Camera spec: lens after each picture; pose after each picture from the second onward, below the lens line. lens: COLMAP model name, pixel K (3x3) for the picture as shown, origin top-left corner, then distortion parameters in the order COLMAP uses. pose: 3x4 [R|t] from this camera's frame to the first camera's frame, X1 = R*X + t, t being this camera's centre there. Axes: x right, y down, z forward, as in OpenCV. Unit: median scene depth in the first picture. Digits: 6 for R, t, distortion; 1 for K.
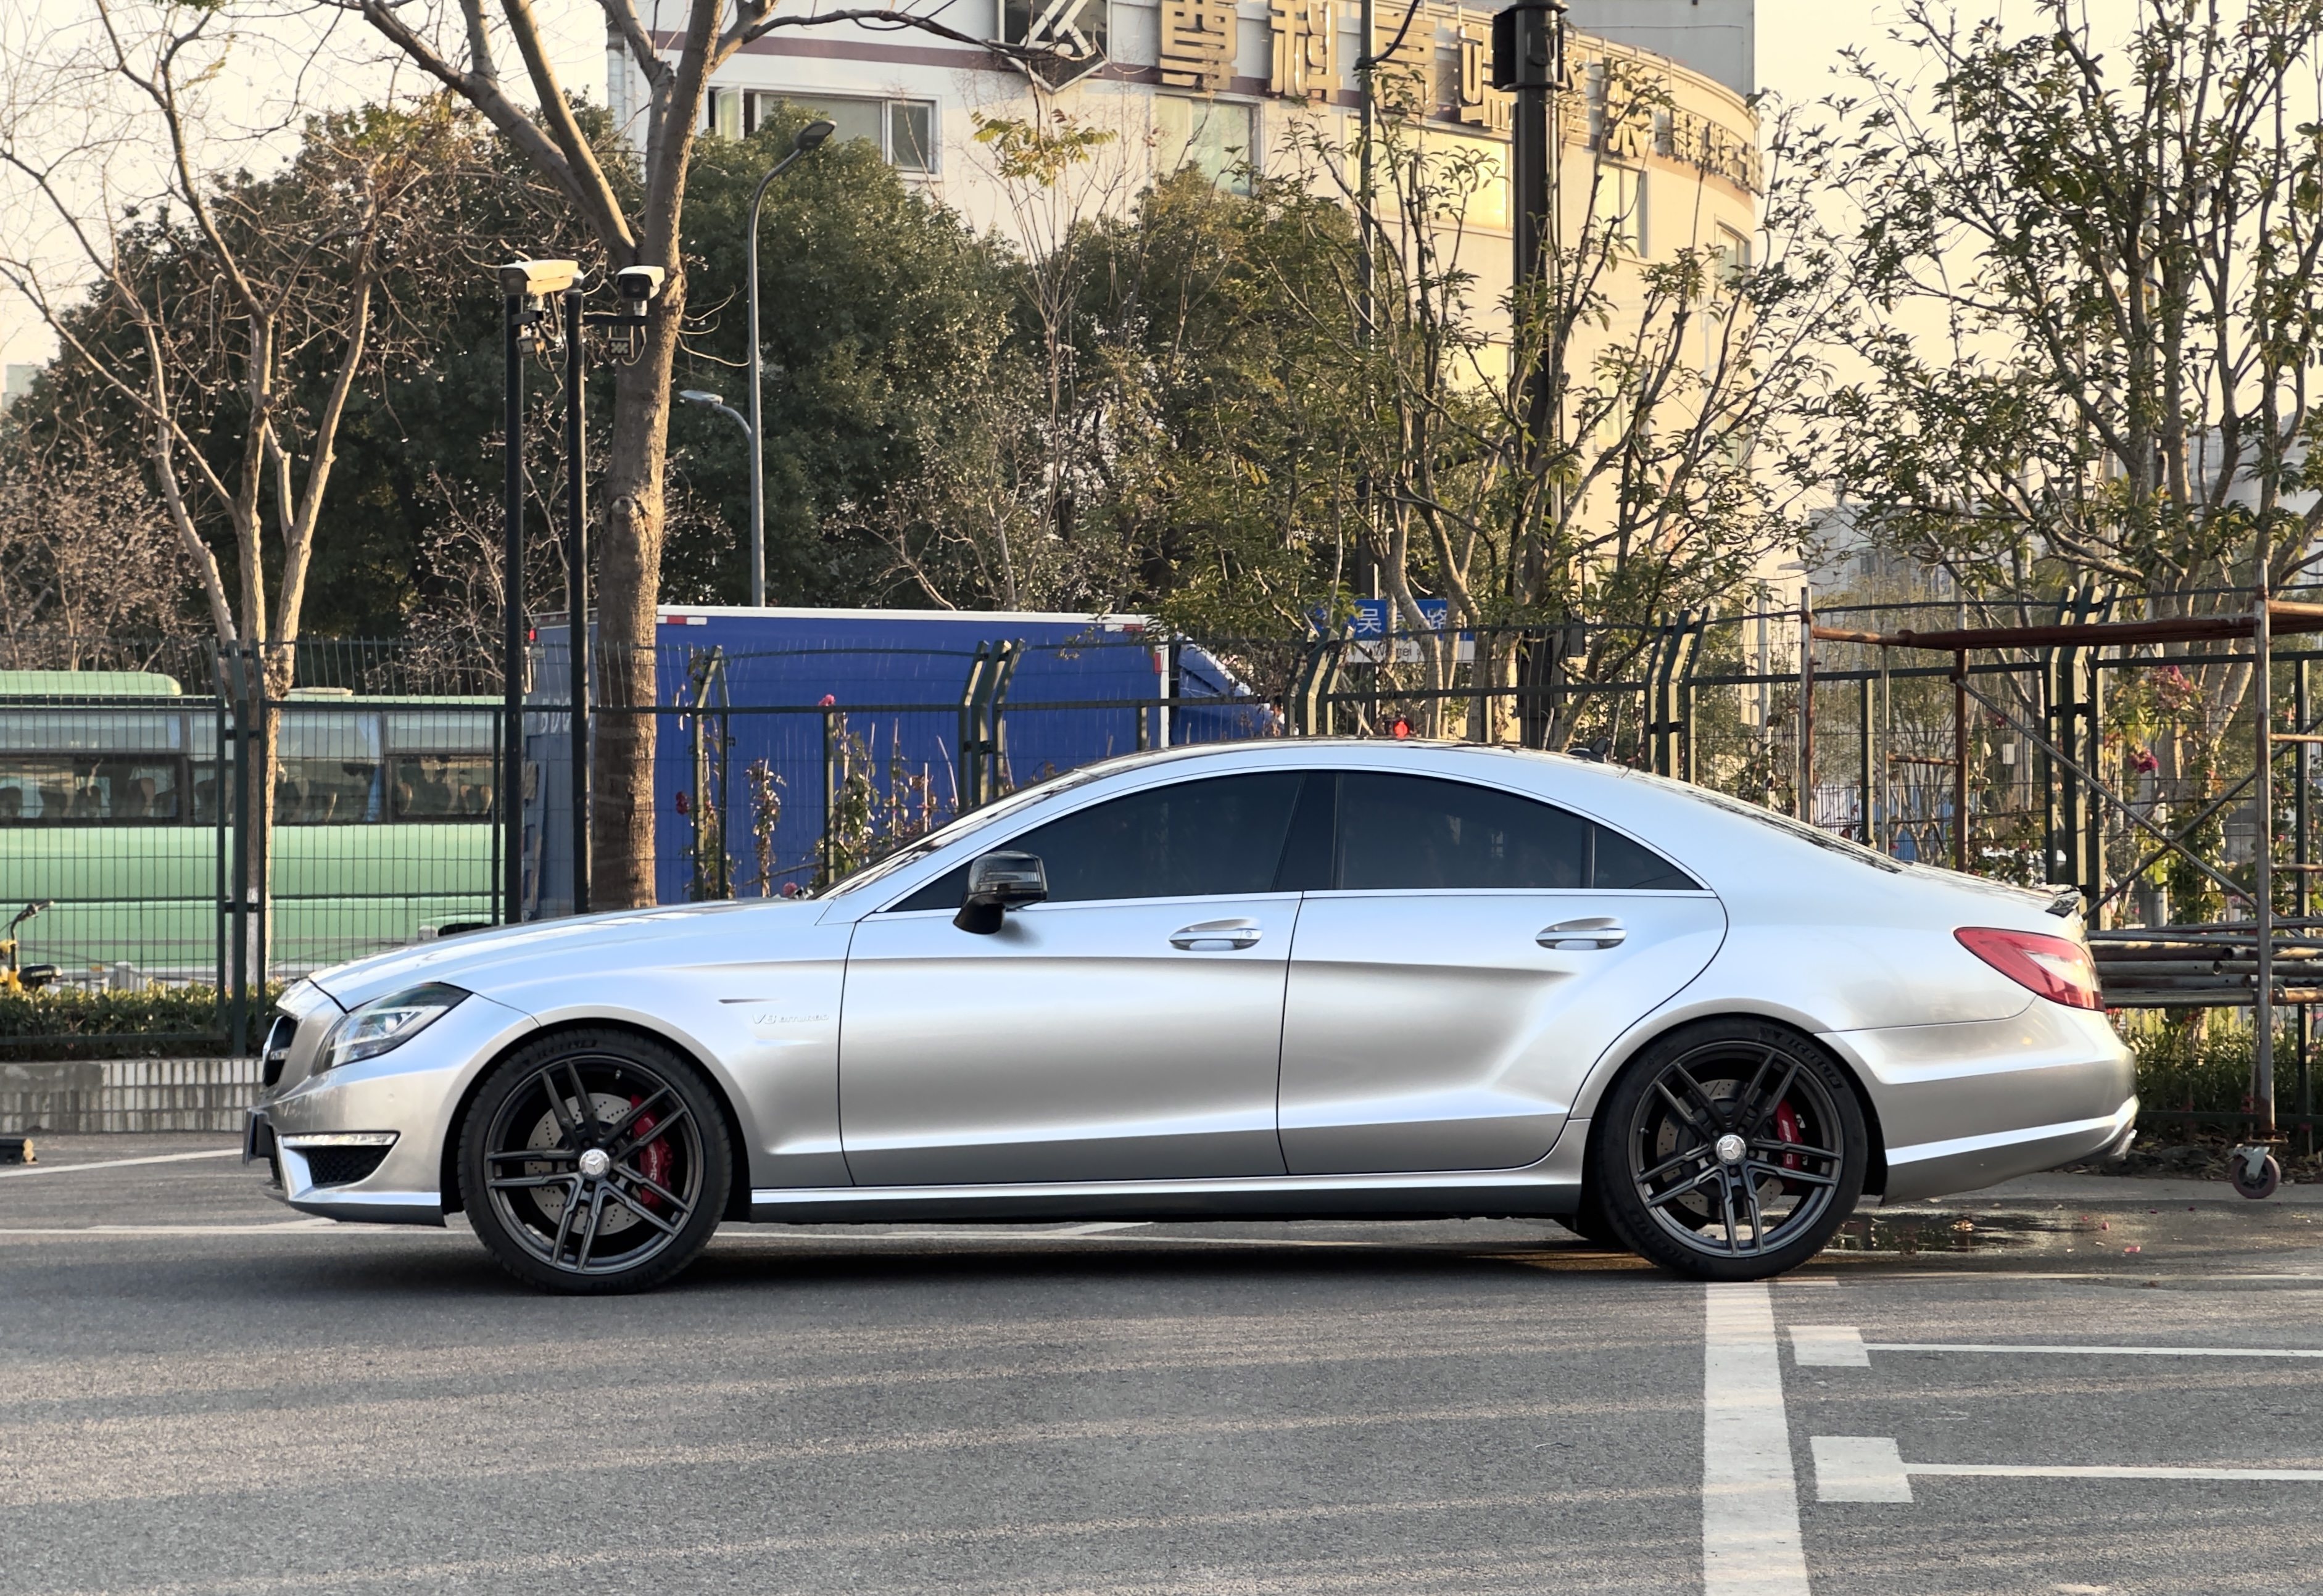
lens RADIAL K [[5284.6, 0, 1044.7], [0, 5284.6, 873.0], [0, 0, 1]] dist [-0.030231, 3.646456]
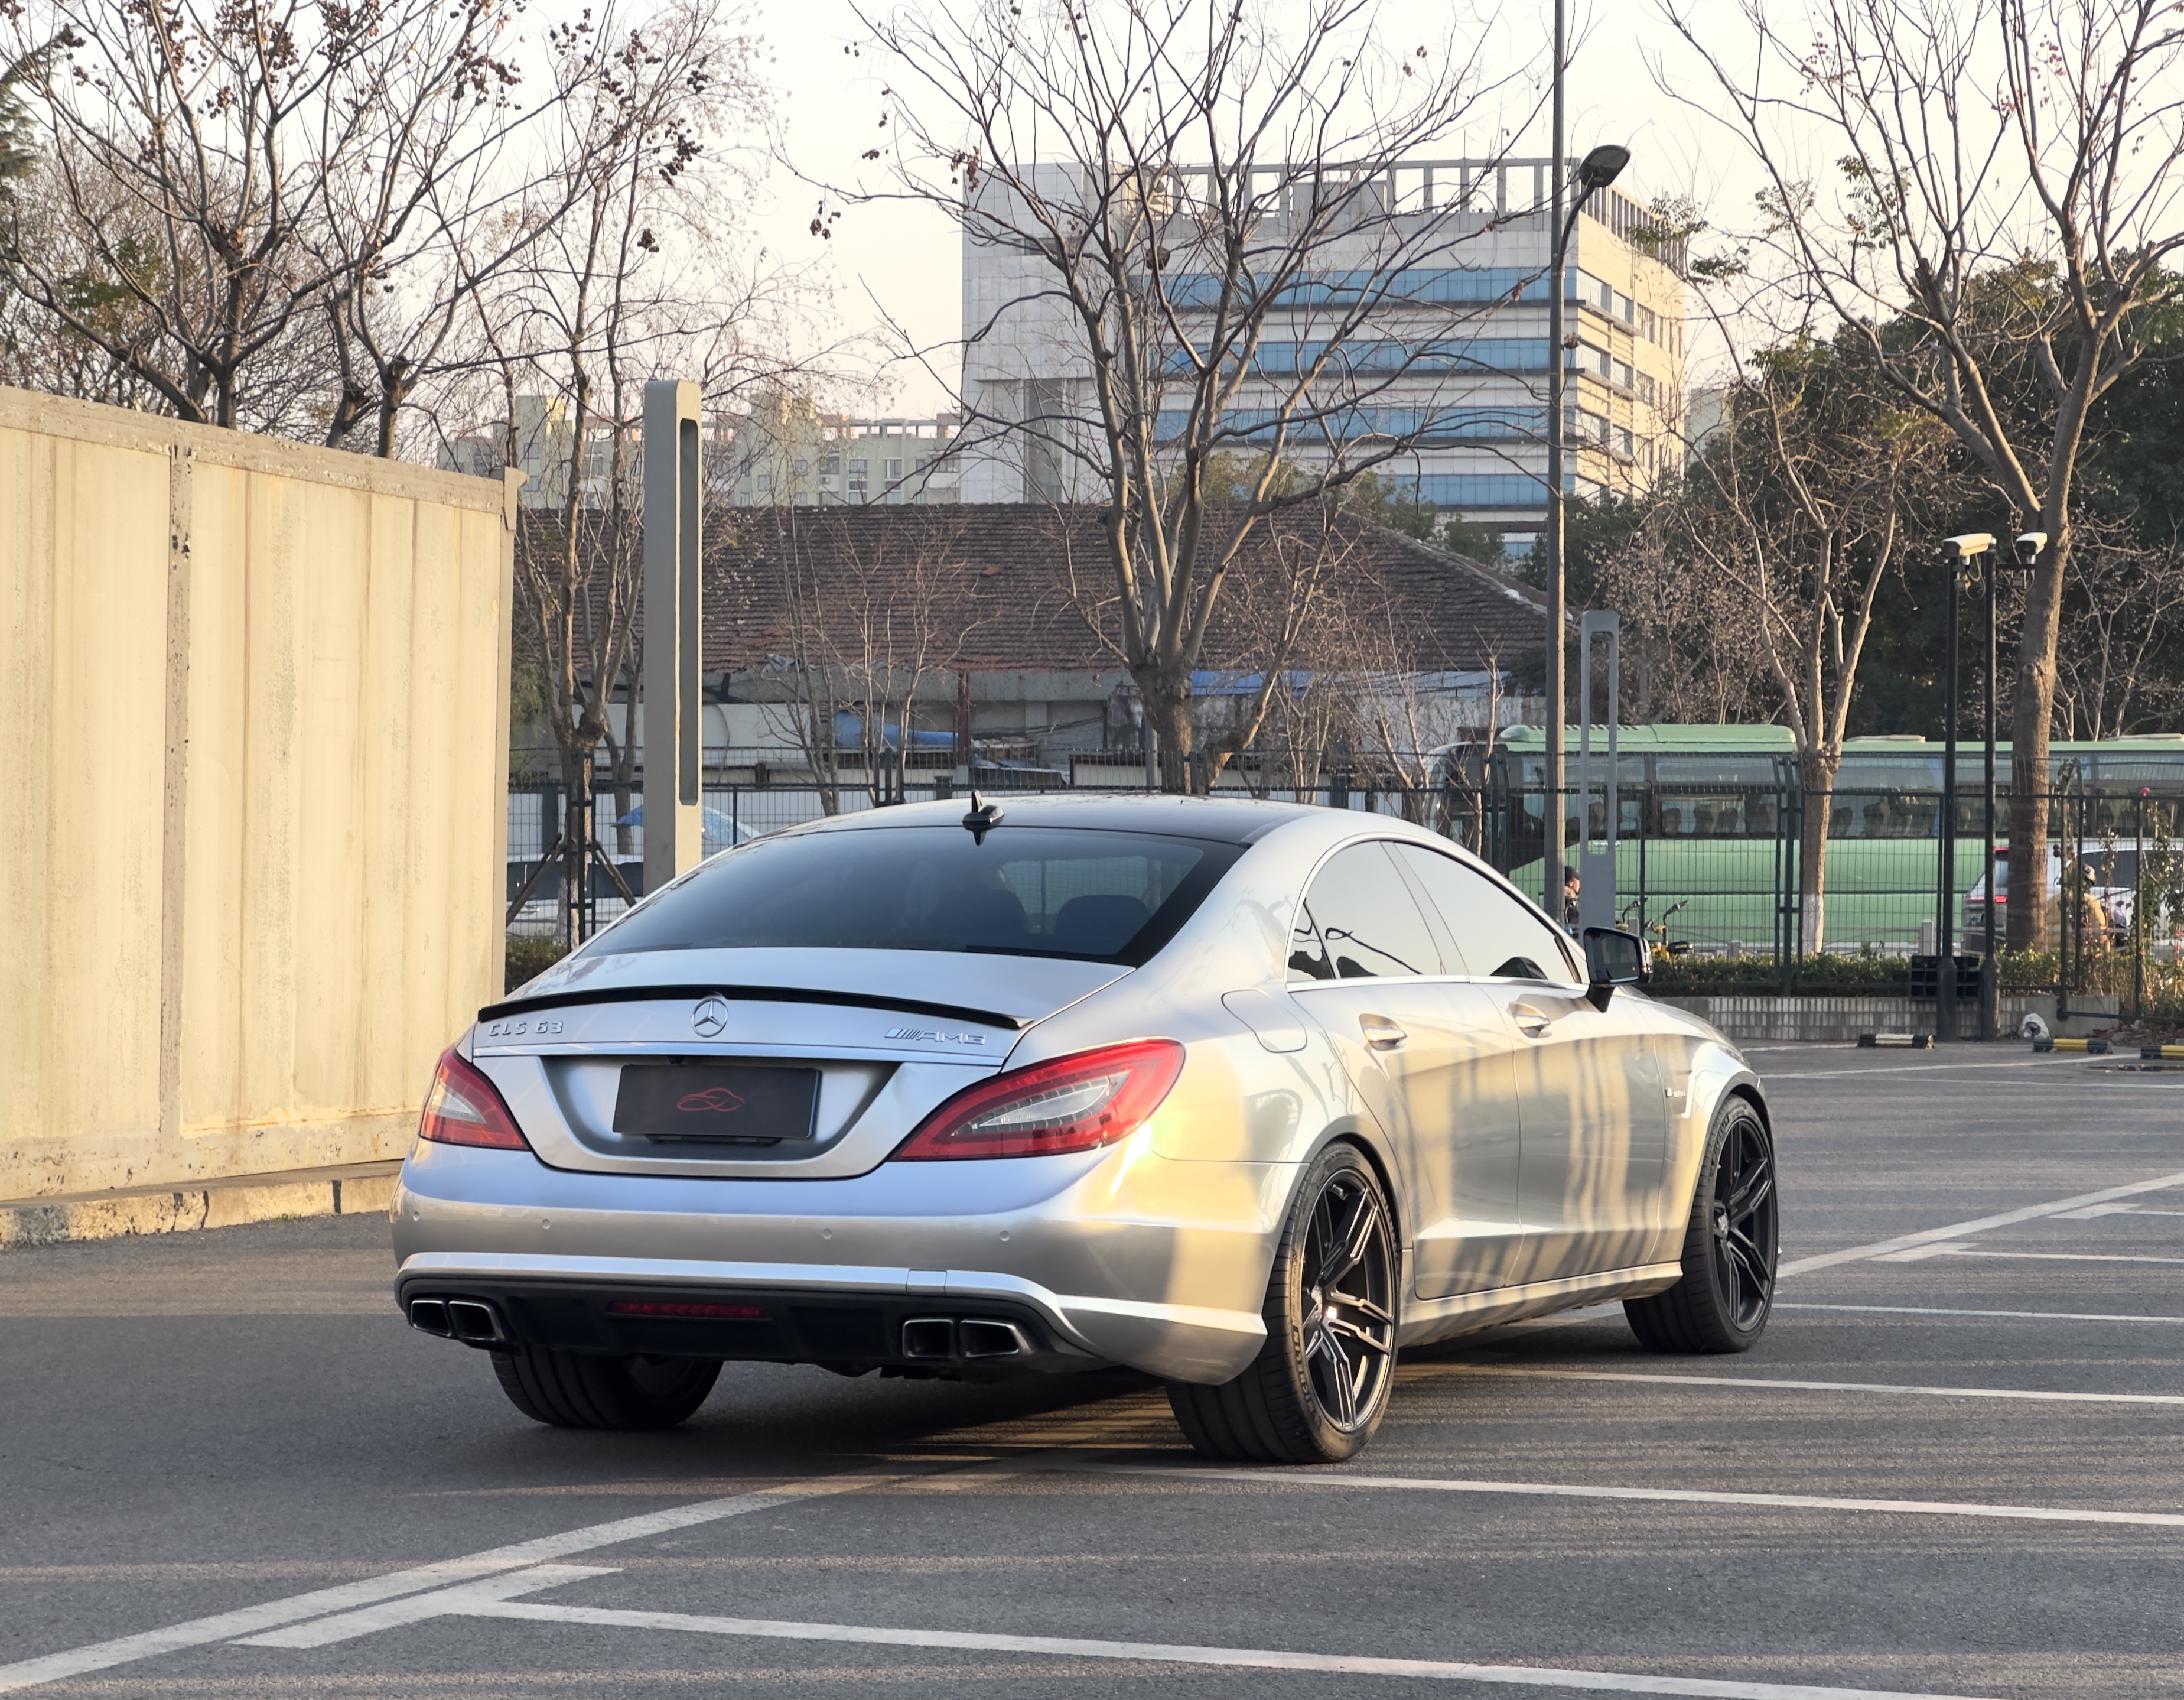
lens RADIAL K [[5057.8, 0, 1092.0], [0, 5057.8, 850.0], [0, 0, 1]] dist [0.113328, 0.487295]
pose [[0.952362, 0.011419, -0.304756, 0.125589], [-0.011607, 0.999932, 0.001194, -0.011590], [0.304748, 0.002400, 0.952430, -0.598785]]
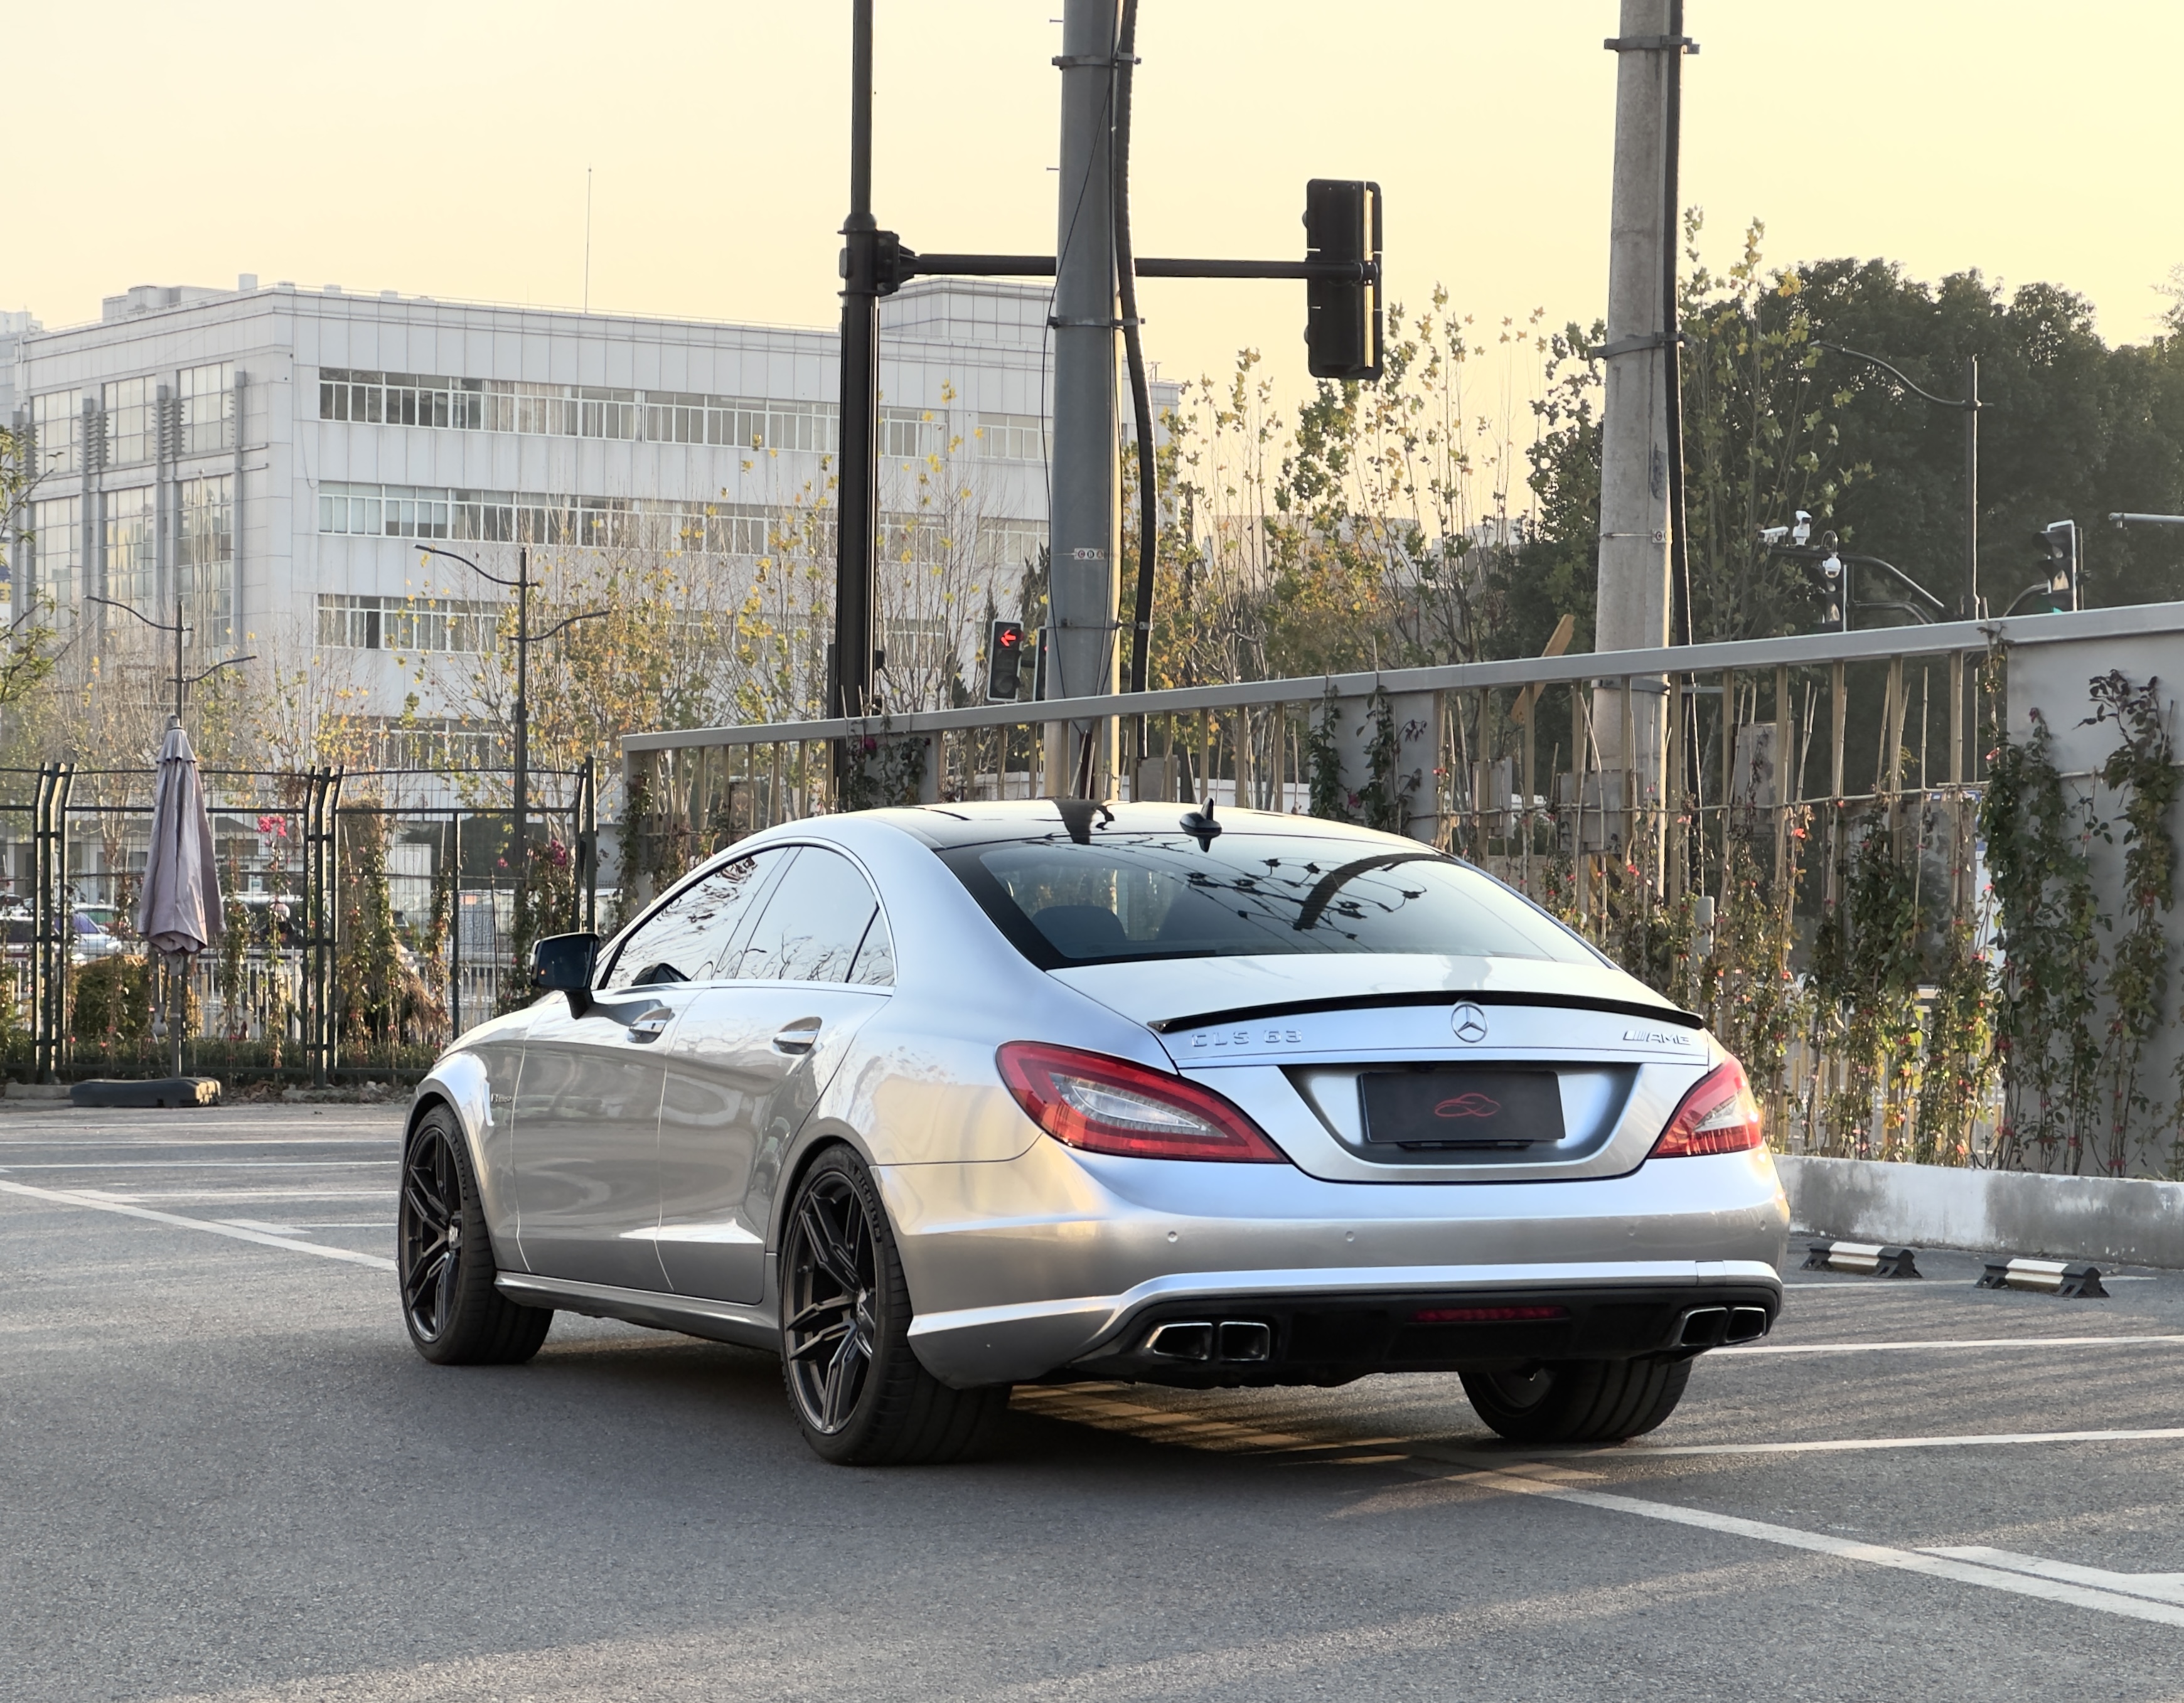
lens RADIAL K [[5343.3, 0, 1092.0], [0, 5343.3, 851.5], [0, 0, 1]] dist [-0.044213, -0.022752]
pose [[0.867869, 0.025157, 0.496156, -0.276714], [-0.019874, 0.999676, -0.015923, -0.003446], [-0.496396, 0.003958, 0.868087, -0.578026]]
